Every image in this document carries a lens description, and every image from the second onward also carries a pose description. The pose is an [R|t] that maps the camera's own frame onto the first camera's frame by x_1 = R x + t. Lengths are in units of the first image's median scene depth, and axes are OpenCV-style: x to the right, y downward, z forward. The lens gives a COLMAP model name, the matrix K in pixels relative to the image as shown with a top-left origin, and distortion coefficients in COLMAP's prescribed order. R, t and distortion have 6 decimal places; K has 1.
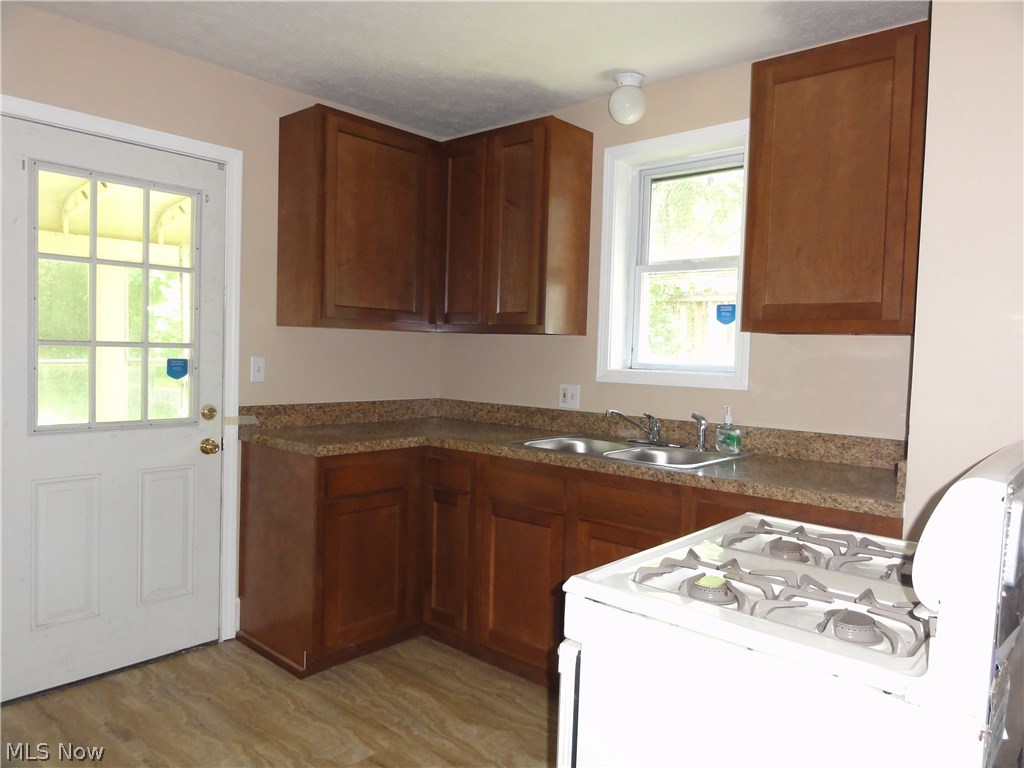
lens RADIAL K [[727.9, 0, 513.4], [0, 727.9, 380.7], [0, 0, 1]] dist [0.000348, 0.008310]
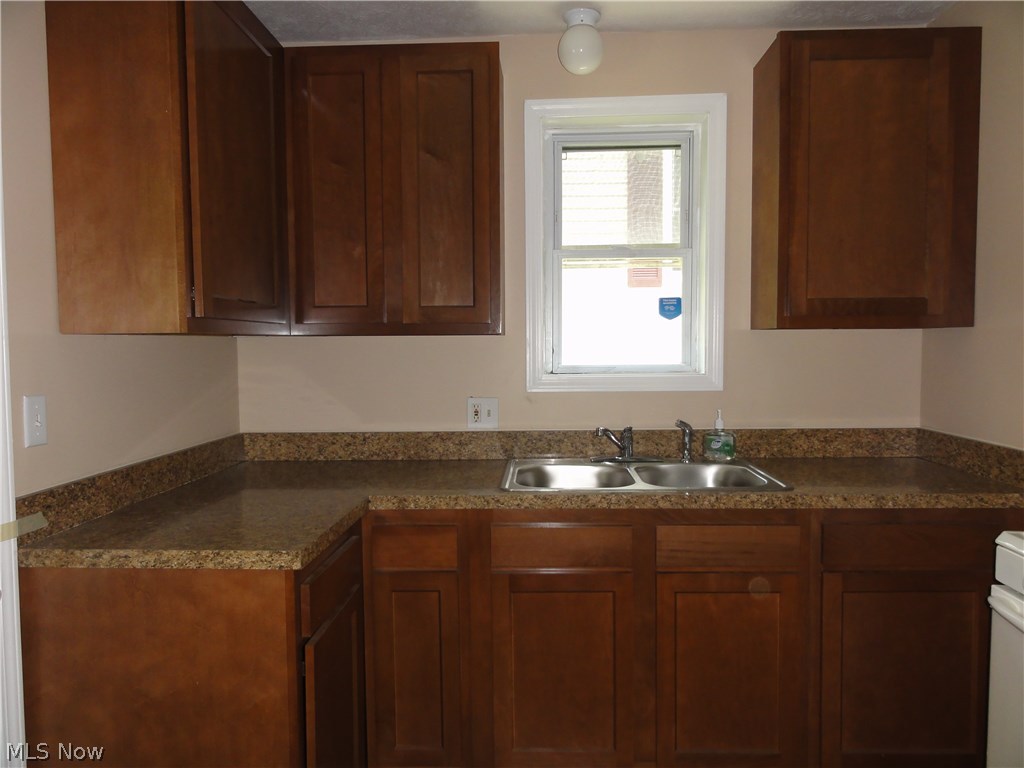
lens RADIAL K [[727.9, 0, 515.3], [0, 727.9, 382.0], [0, 0, 1]] dist [0.000348, 0.008310]
pose [[0.774130, -0.067998, 0.629364, -0.464767], [0.057165, 0.997661, 0.037475, -0.047739], [-0.630440, 0.006967, 0.776206, 0.448204]]
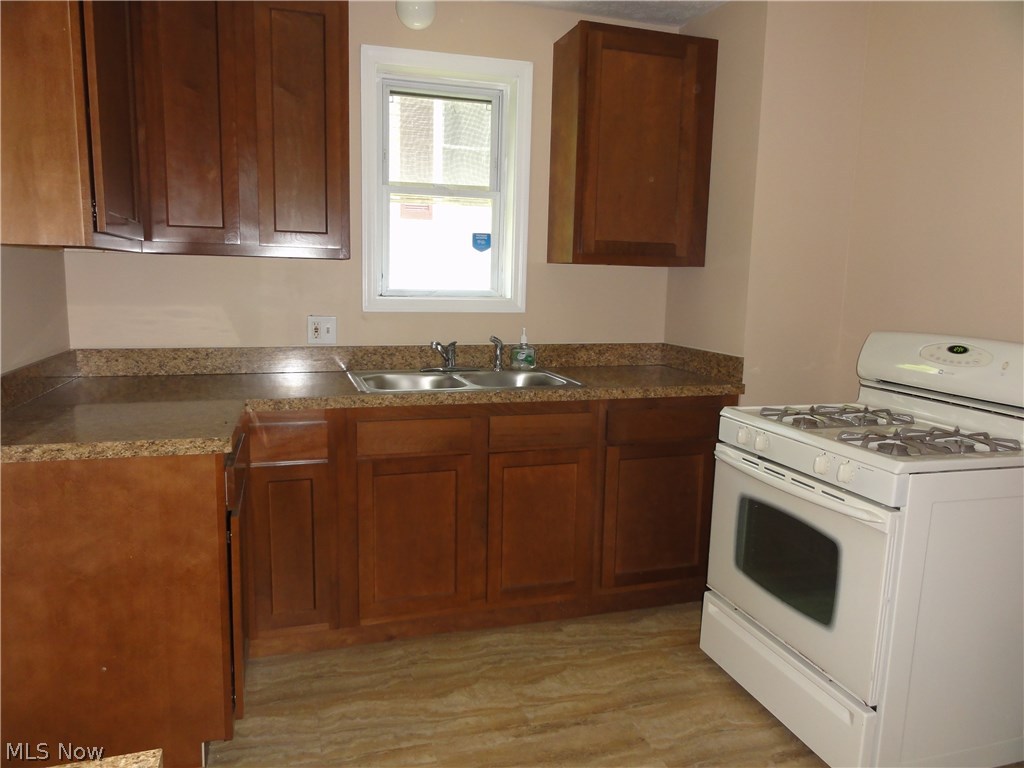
lens RADIAL K [[727.9, 0, 512.5], [0, 727.9, 381.4], [0, 0, 1]] dist [0.000348, 0.008310]
pose [[0.514524, -0.139042, 0.846128, -0.662844], [0.028315, 0.988983, 0.145299, -0.046194], [-0.857009, -0.050802, 0.512792, 0.430428]]
